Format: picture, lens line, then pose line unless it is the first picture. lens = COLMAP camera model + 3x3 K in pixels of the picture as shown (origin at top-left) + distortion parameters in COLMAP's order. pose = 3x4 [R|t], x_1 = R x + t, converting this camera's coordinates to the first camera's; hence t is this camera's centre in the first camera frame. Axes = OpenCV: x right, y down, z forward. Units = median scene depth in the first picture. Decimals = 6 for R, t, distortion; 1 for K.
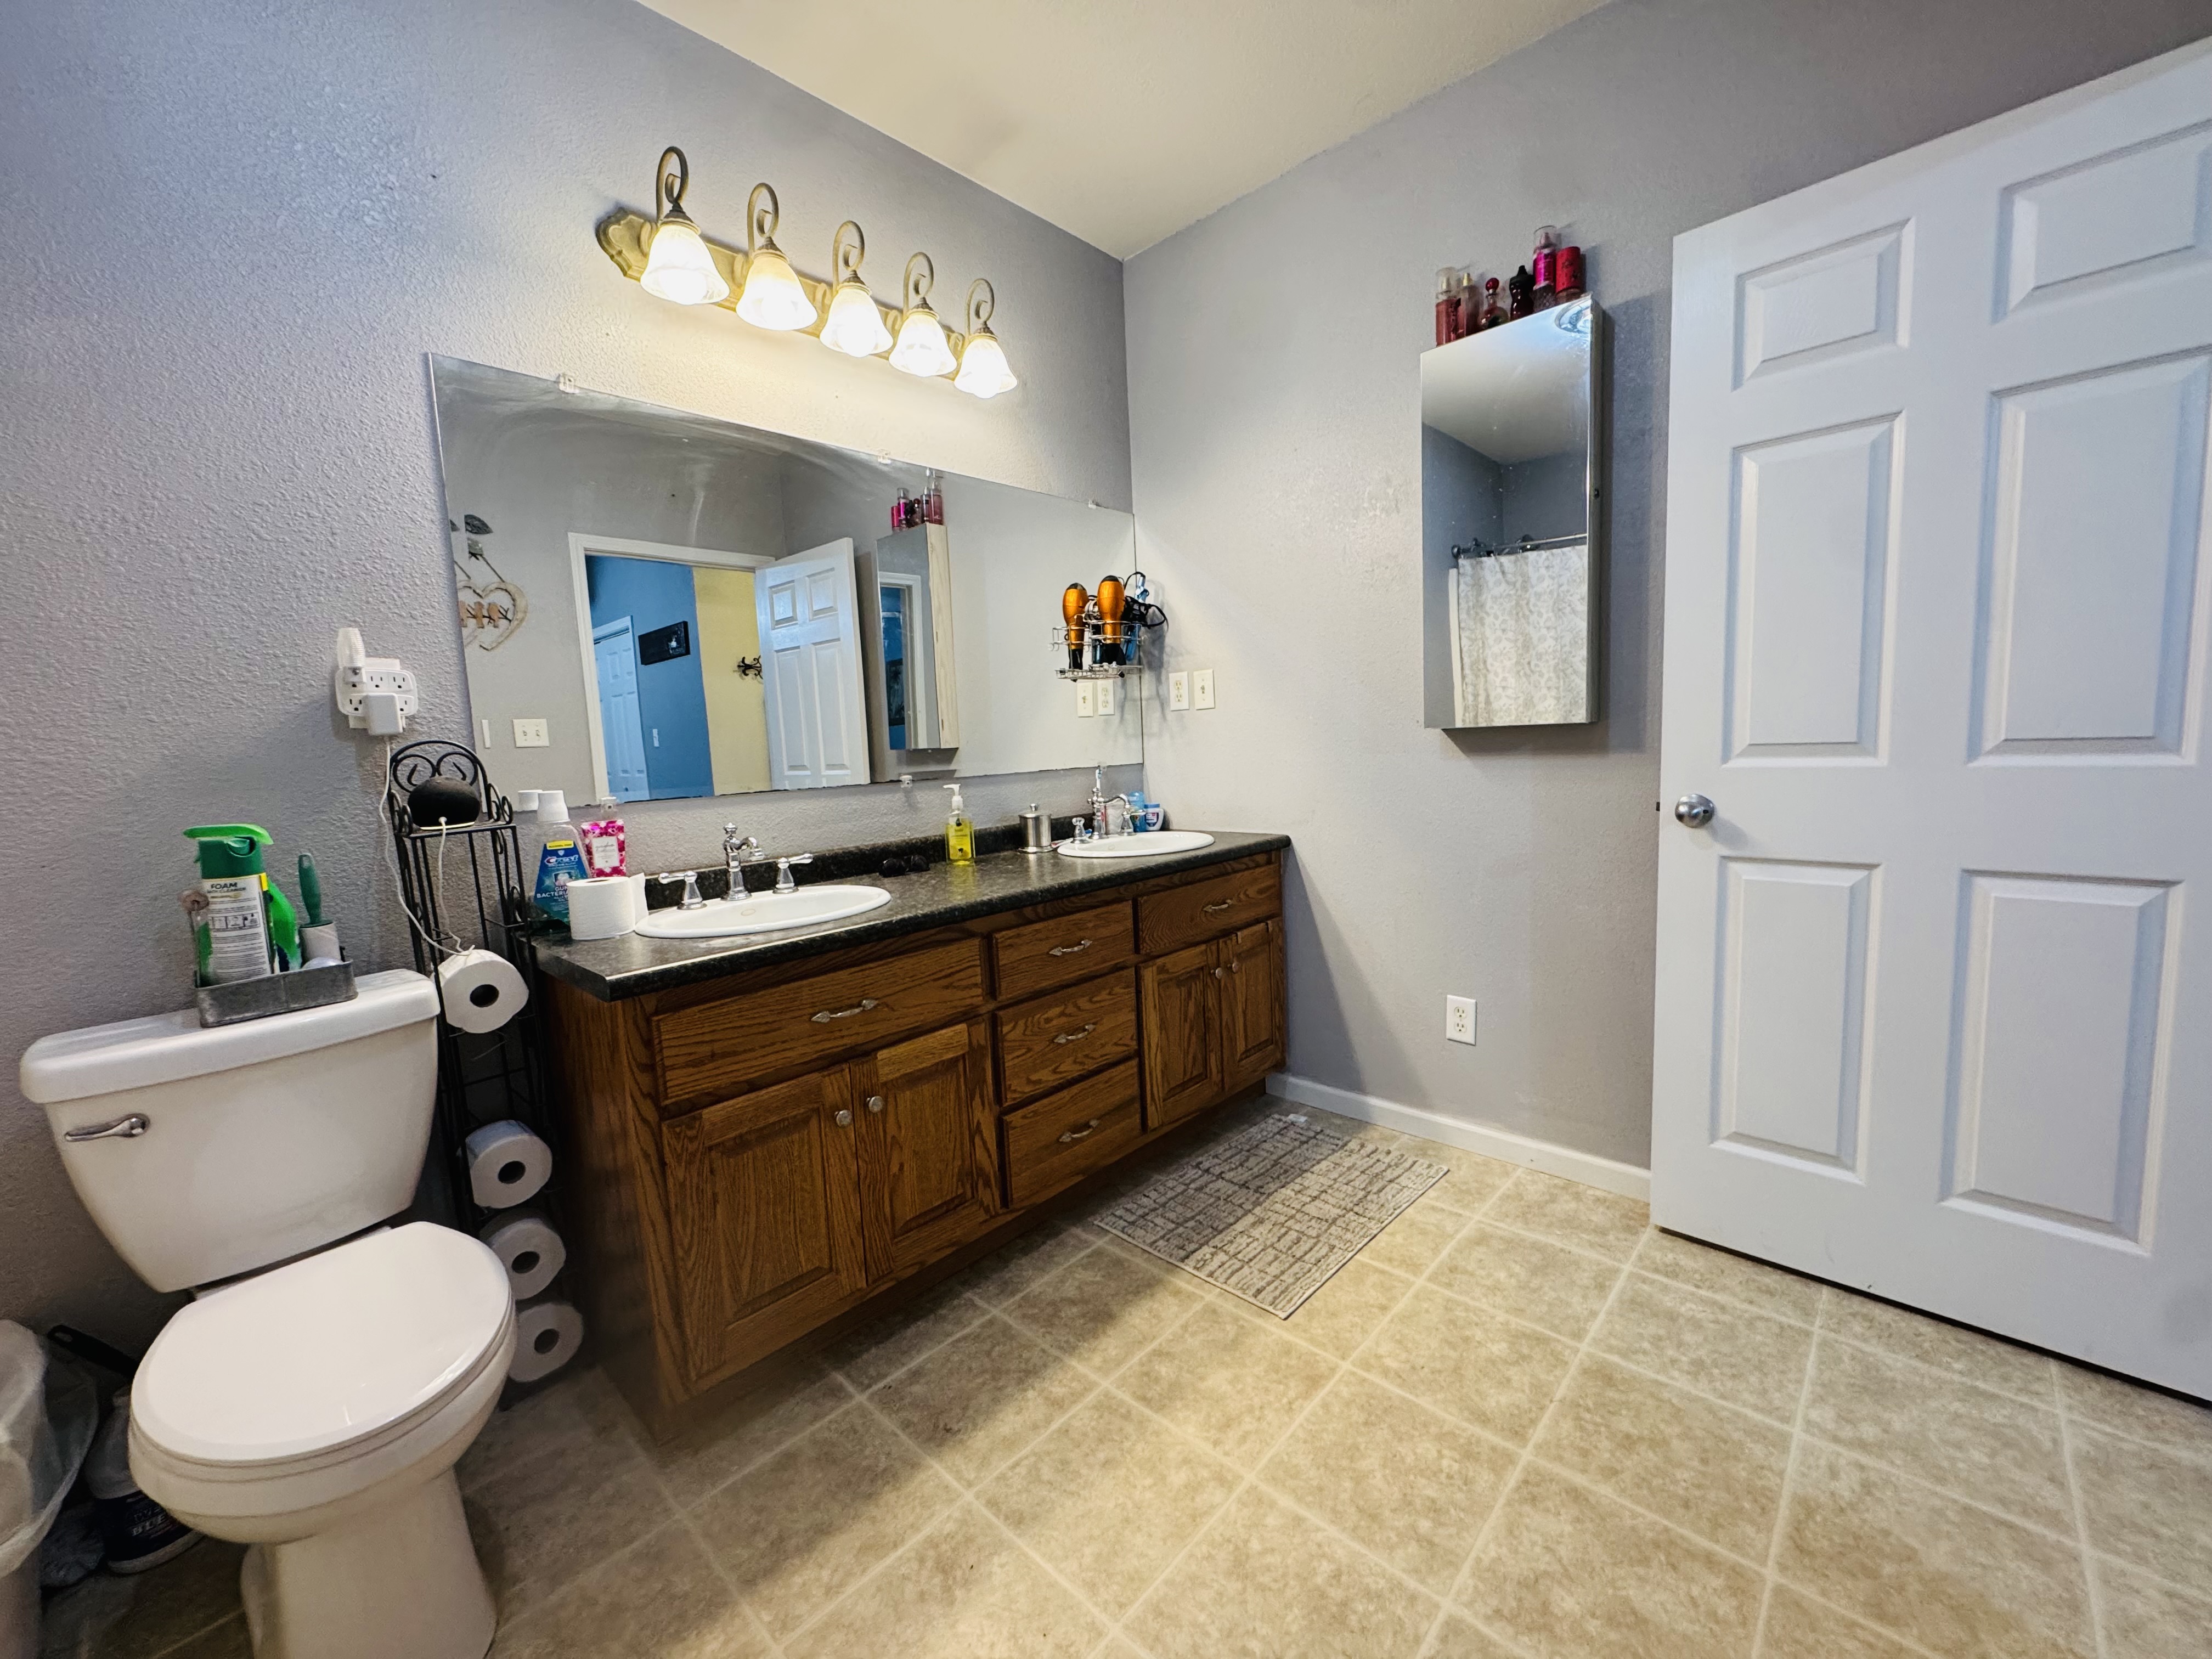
lens RADIAL K [[879.5, 0, 1096.6], [0, 879.5, 837.6], [0, 0, 1]] dist [-0.002018, 0.000125]
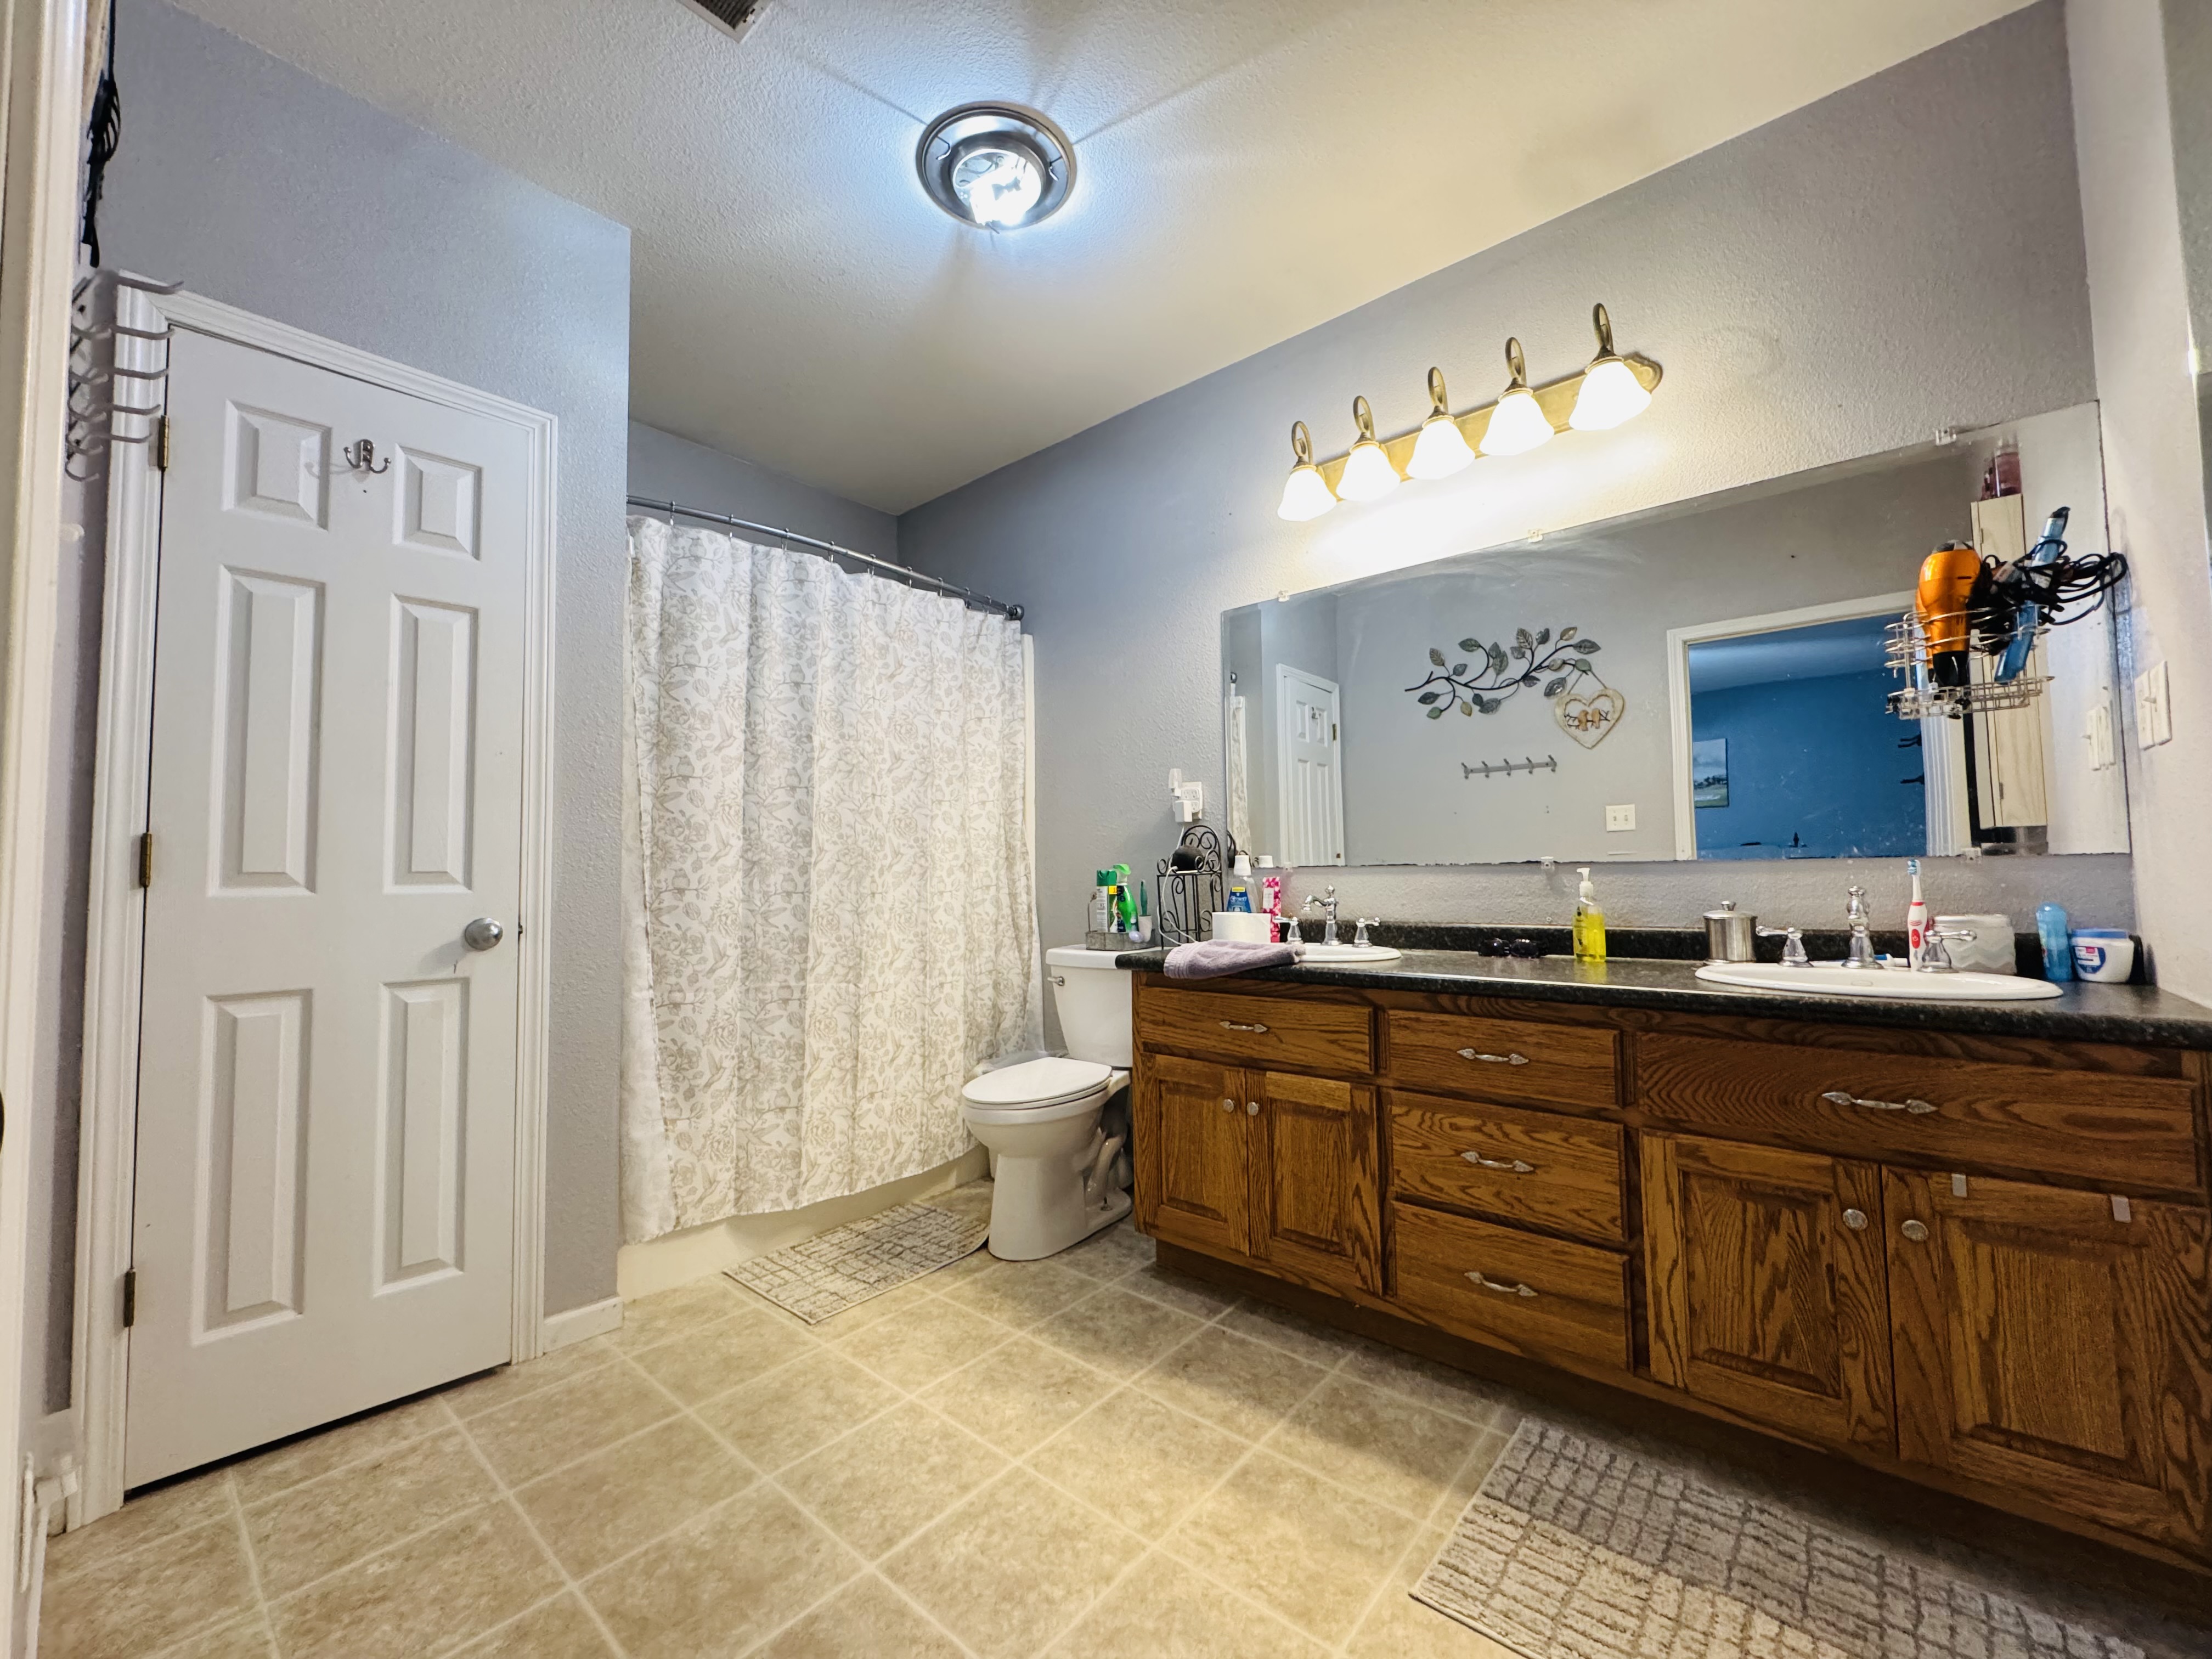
lens RADIAL K [[879.5, 0, 1112.5], [0, 879.5, 833.4], [0, 0, 1]] dist [-0.002018, 0.000125]
pose [[0.053347, -0.003029, -0.998571, 0.886582], [-0.099986, 0.994954, -0.008359, -0.052144], [0.993558, 0.100290, 0.052775, 0.614958]]
